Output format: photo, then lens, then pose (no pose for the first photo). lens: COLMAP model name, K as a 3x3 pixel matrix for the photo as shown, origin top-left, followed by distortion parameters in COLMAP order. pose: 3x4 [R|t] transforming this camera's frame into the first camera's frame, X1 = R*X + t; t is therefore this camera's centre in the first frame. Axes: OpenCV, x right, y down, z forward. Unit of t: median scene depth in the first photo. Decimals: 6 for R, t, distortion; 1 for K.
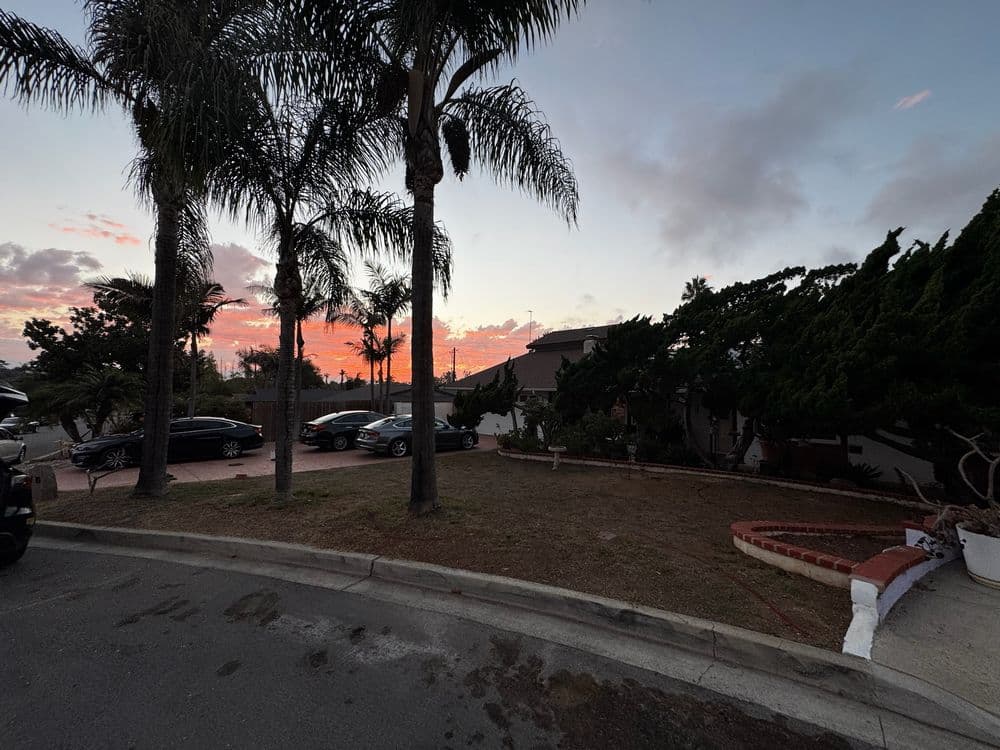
lens RADIAL K [[399.1, 0, 500.0], [0, 399.1, 375.0], [0, 0, 1]] dist [-0.001887, 0.000234]
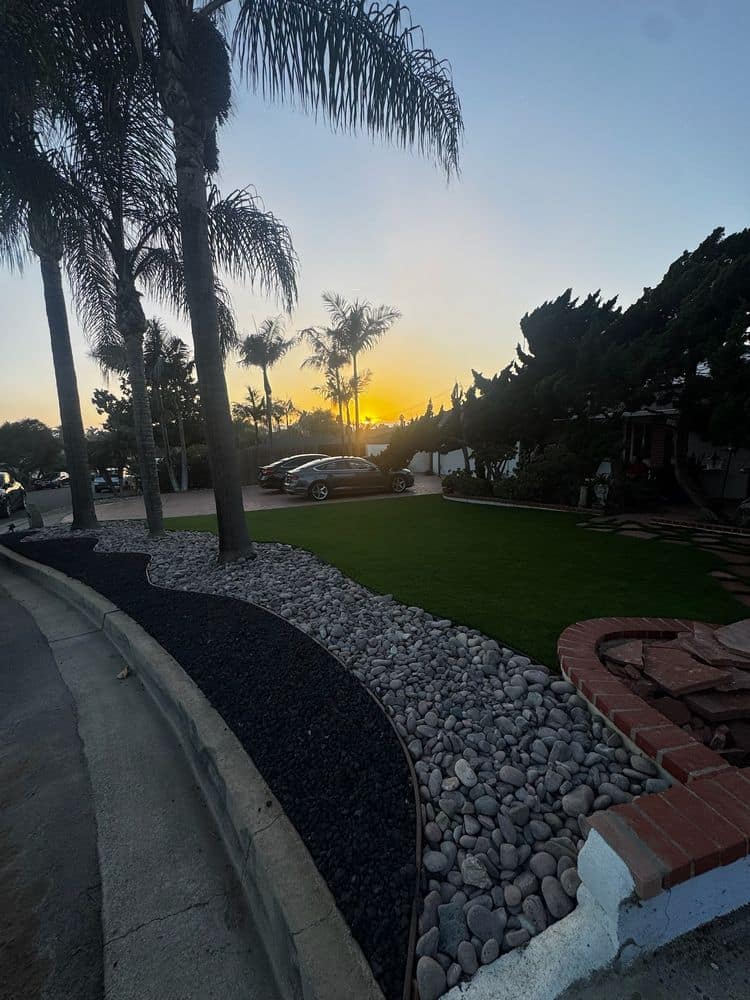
lens RADIAL K [[399.1, 0, 377.1], [0, 399.1, 501.5], [0, 0, 1]] dist [-0.001887, 0.000234]
pose [[0.931950, 0.011981, -0.362389, 0.189560], [0.065442, 0.977482, 0.200613, 0.016617], [0.356633, -0.210676, 0.910181, 0.130178]]
